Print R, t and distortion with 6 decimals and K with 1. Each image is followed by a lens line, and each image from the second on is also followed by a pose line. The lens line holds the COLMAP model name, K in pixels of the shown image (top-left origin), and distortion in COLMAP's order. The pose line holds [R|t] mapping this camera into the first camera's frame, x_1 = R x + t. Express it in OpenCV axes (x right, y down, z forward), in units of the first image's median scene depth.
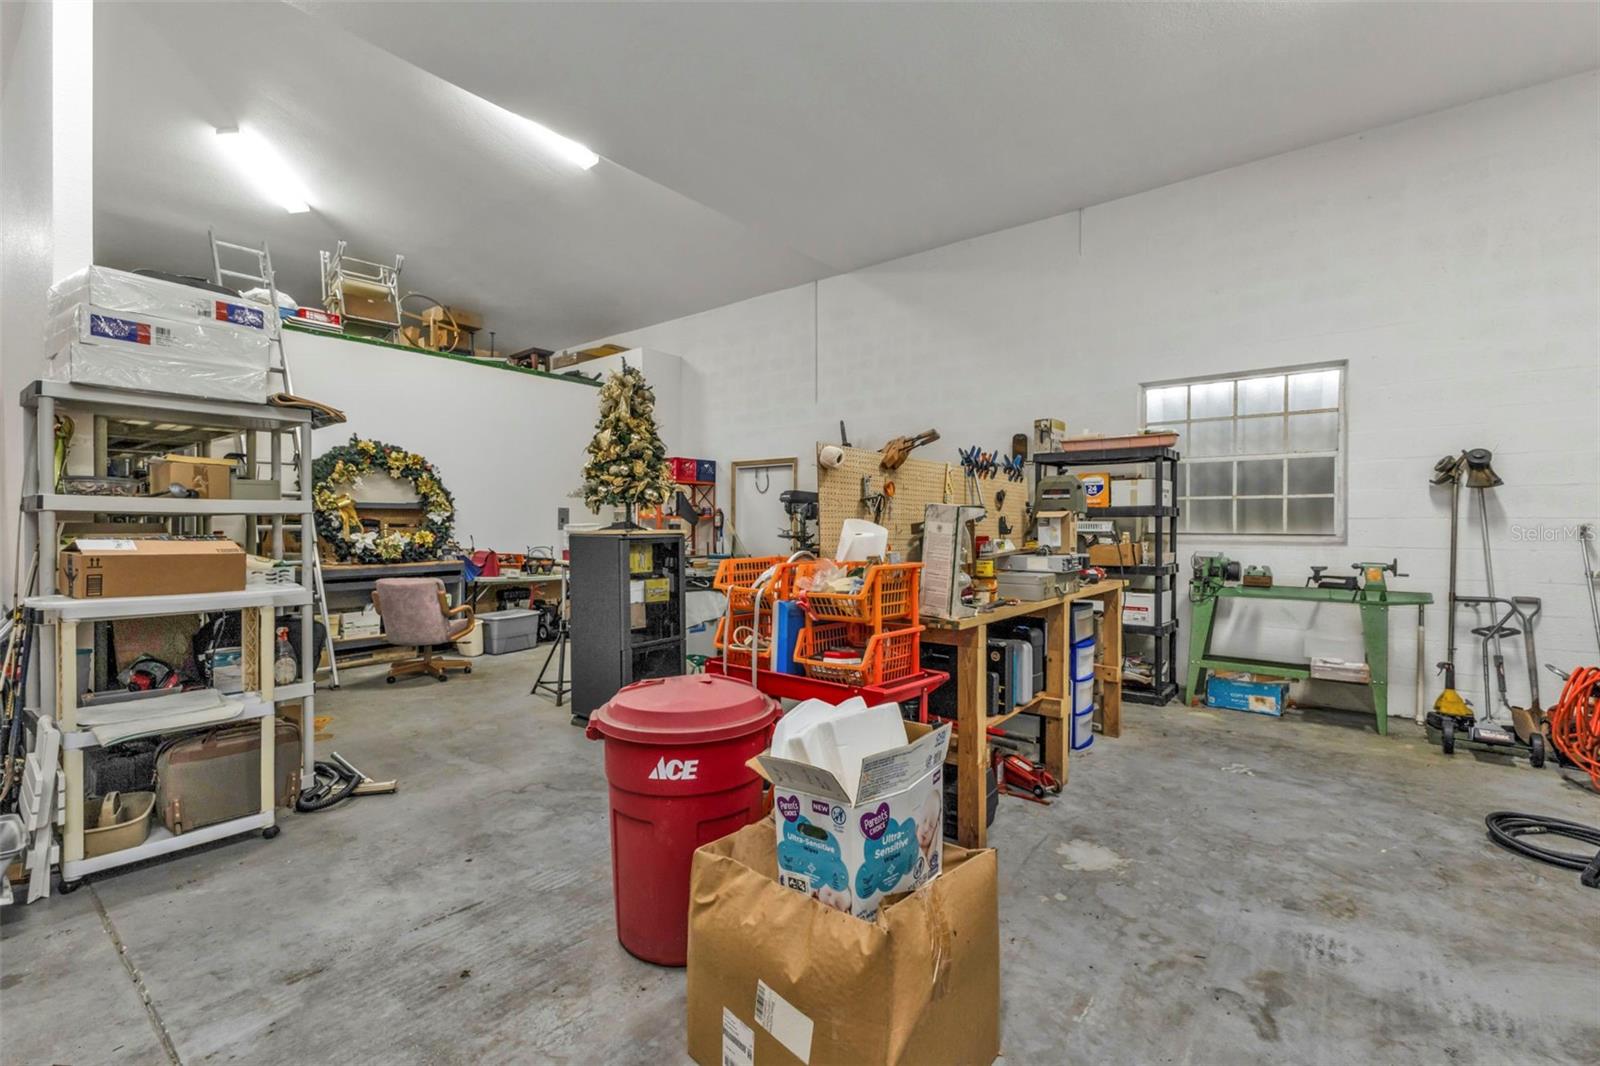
lens RADIAL K [[710.3, 0, 800.0], [0, 710.3, 533.0], [0, 0, 1]] dist [0.002204, -0.000227]
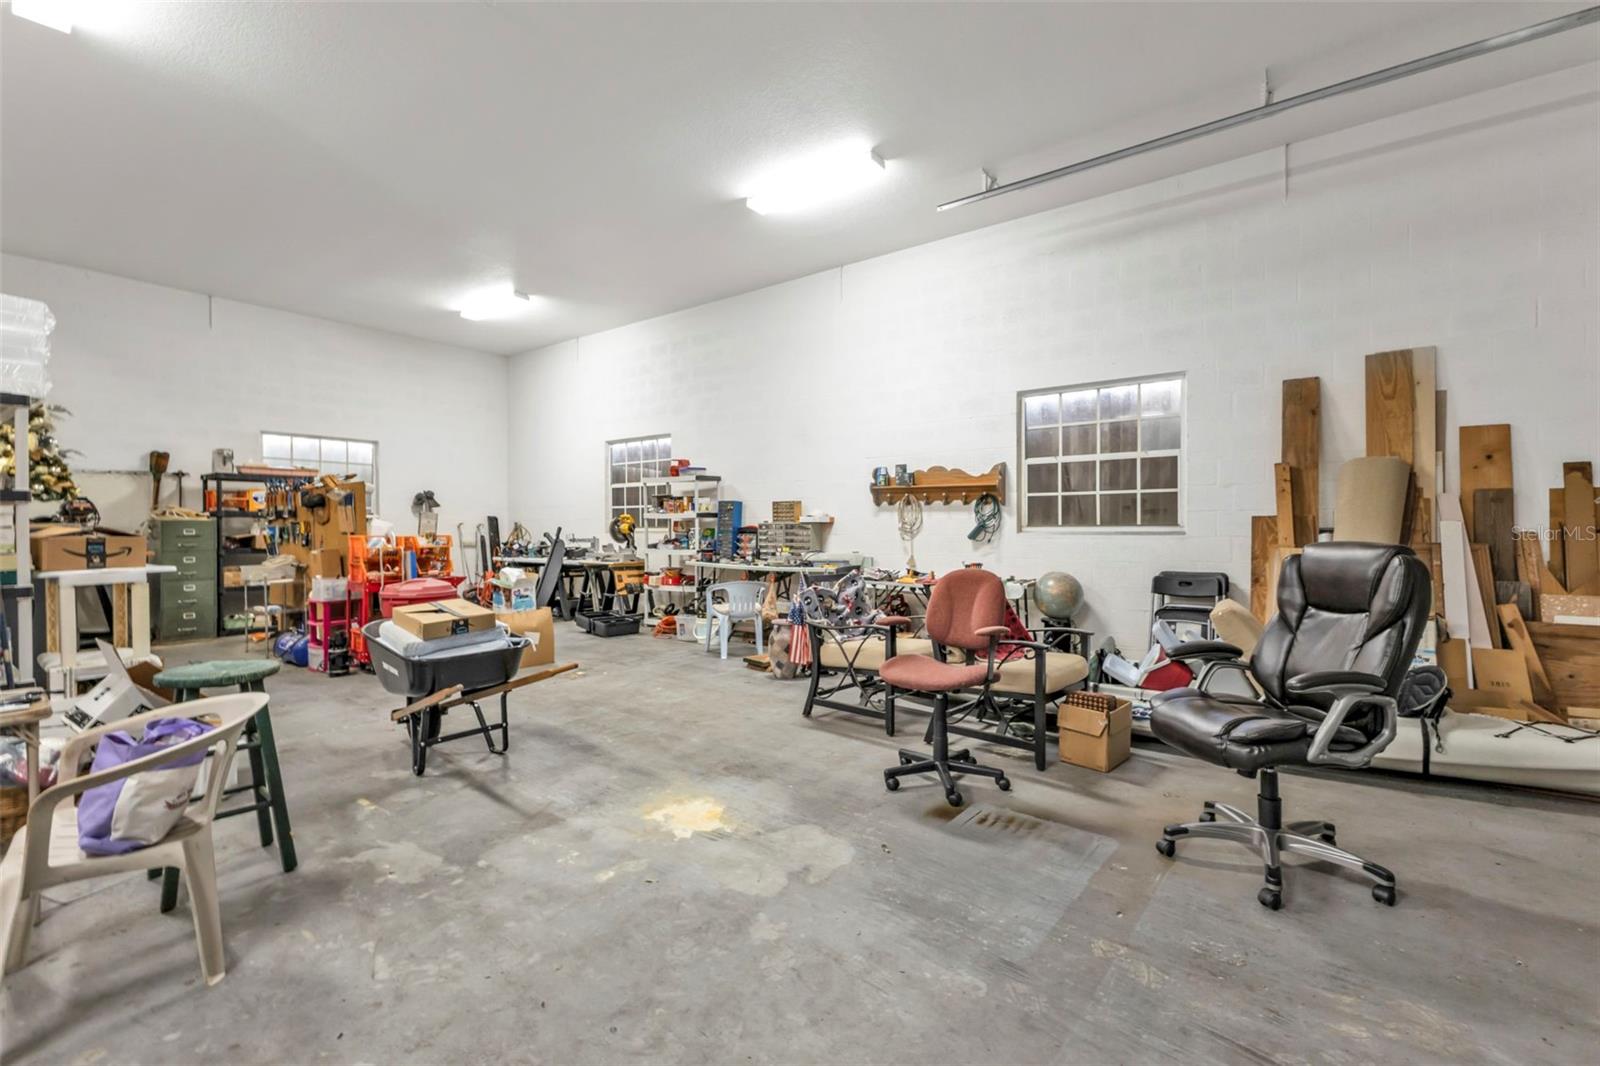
lens RADIAL K [[710.3, 0, 800.0], [0, 710.3, 533.0], [0, 0, 1]] dist [0.002204, -0.000227]
pose [[-0.023312, -0.007338, 0.999701, -1.268904], [0.012934, 0.999887, 0.007641, 0.016385], [-0.999645, 0.013108, -0.023214, -0.148023]]
